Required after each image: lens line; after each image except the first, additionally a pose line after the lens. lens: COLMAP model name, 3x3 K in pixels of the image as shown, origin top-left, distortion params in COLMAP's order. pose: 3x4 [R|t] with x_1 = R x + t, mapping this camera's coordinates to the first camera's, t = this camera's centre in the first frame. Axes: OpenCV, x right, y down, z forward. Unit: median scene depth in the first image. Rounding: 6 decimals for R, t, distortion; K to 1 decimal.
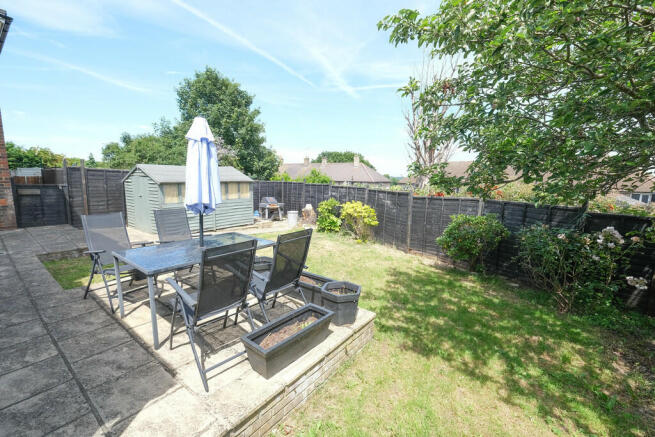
lens RADIAL K [[283.8, 0, 328.8], [0, 283.8, 223.0], [0, 0, 1]] dist [0.015728, 0.000503]
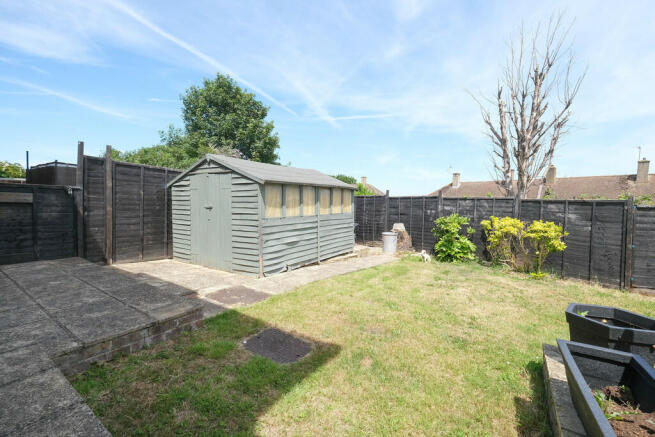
lens RADIAL K [[283.8, 0, 326.5], [0, 283.8, 212.2], [0, 0, 1]] dist [0.015728, 0.000503]
pose [[0.997869, -0.003274, 0.065163, -0.154027], [0.011355, 0.992213, -0.124034, -0.002318], [-0.064249, 0.124509, 0.990136, 0.135568]]
